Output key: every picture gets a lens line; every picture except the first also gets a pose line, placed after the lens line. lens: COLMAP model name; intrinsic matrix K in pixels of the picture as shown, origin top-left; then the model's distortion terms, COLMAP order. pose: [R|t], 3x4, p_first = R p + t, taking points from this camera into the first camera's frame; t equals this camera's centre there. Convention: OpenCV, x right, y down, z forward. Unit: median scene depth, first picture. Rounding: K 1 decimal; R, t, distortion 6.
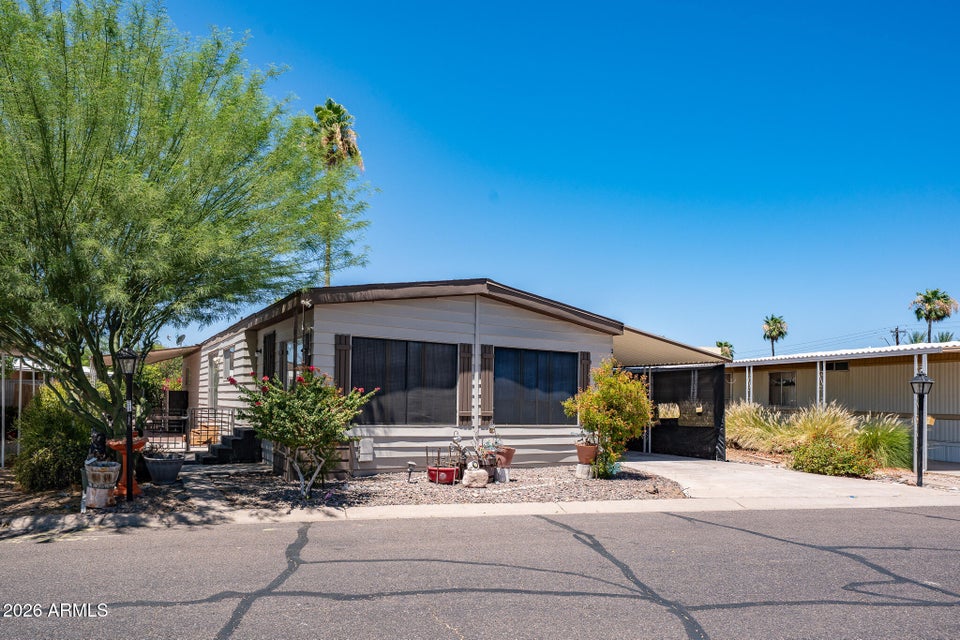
lens RADIAL K [[603.0, 0, 444.8], [0, 603.0, 397.3], [0, 0, 1]] dist [0.028236, 0.000297]
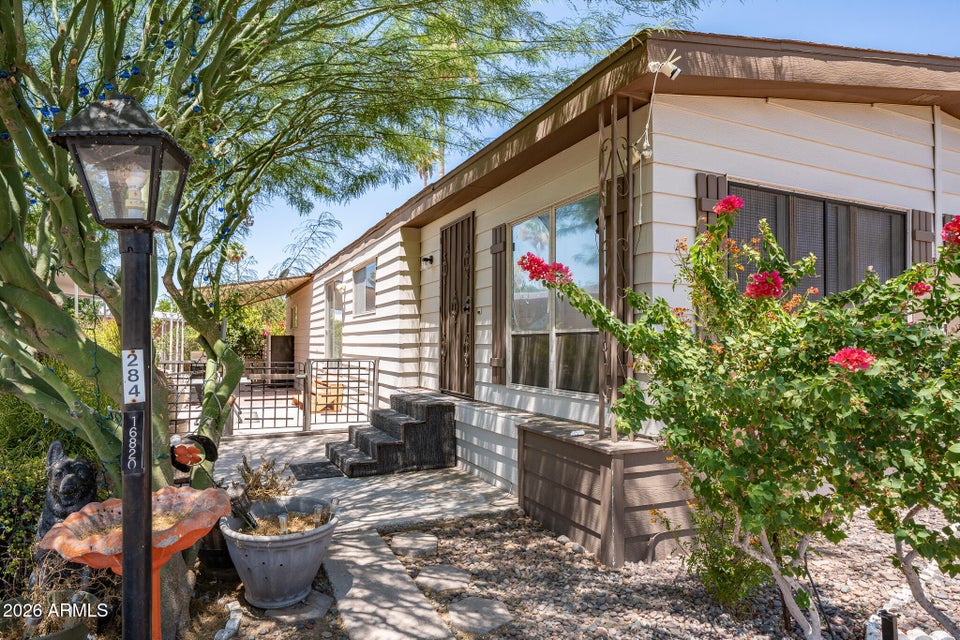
lens RADIAL K [[552.8, 0, 475.0], [0, 552.8, 319.2], [0, 0, 1]] dist [0.016060, 0.002218]
pose [[0.997638, -0.017838, -0.066332, -0.269796], [0.015133, 0.999042, -0.041071, 0.003128], [0.067001, 0.039970, 0.996952, 0.565449]]
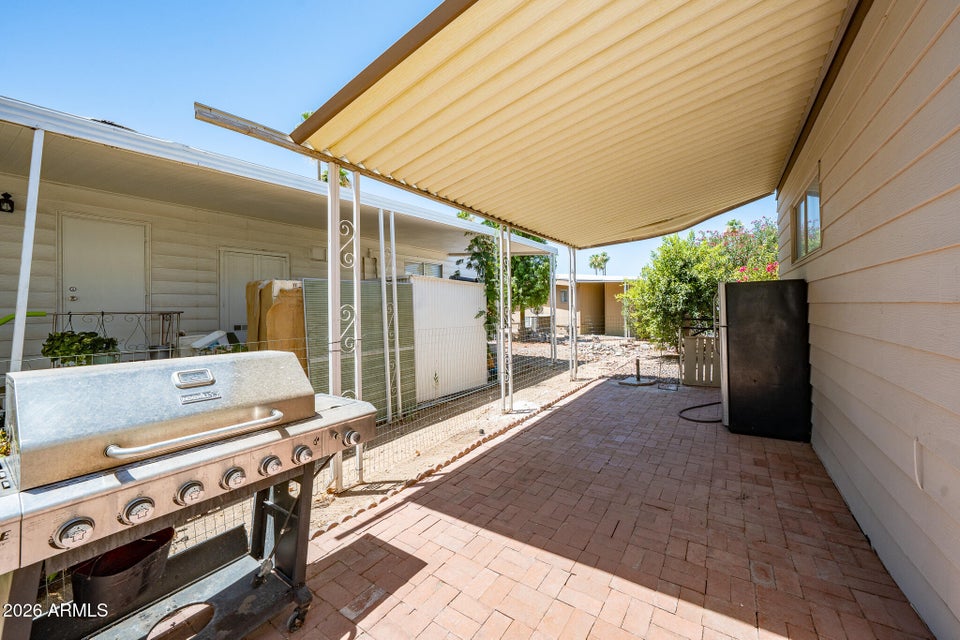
lens RADIAL K [[361.2, 0, 491.5], [0, 361.2, 307.3], [0, 0, 1]] dist [-0.001169, -0.000099]
pose [[0.469047, -0.028408, -0.882716, -0.704053], [0.030799, 0.999401, -0.015798, -0.000162], [0.882636, -0.019777, 0.469640, 1.621303]]
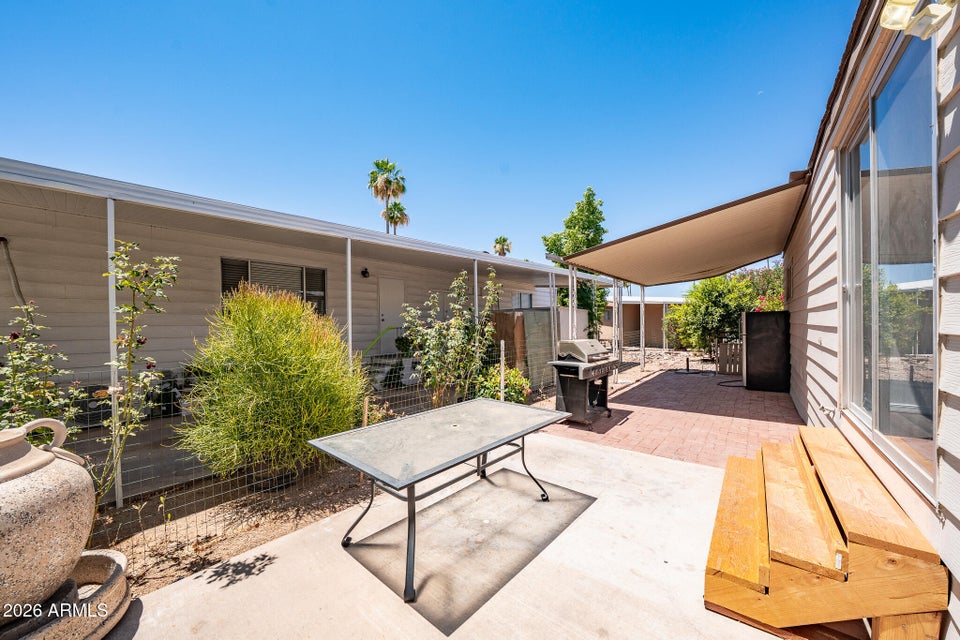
lens RADIAL K [[345.2, 0, 471.0], [0, 345.2, 332.4], [0, 0, 1]] dist [-0.011244, 0.000042]
pose [[0.362510, -0.004522, -0.931969, -0.508597], [0.027804, 0.999596, 0.005965, -0.003294], [0.931565, -0.028075, 0.362489, 1.296172]]
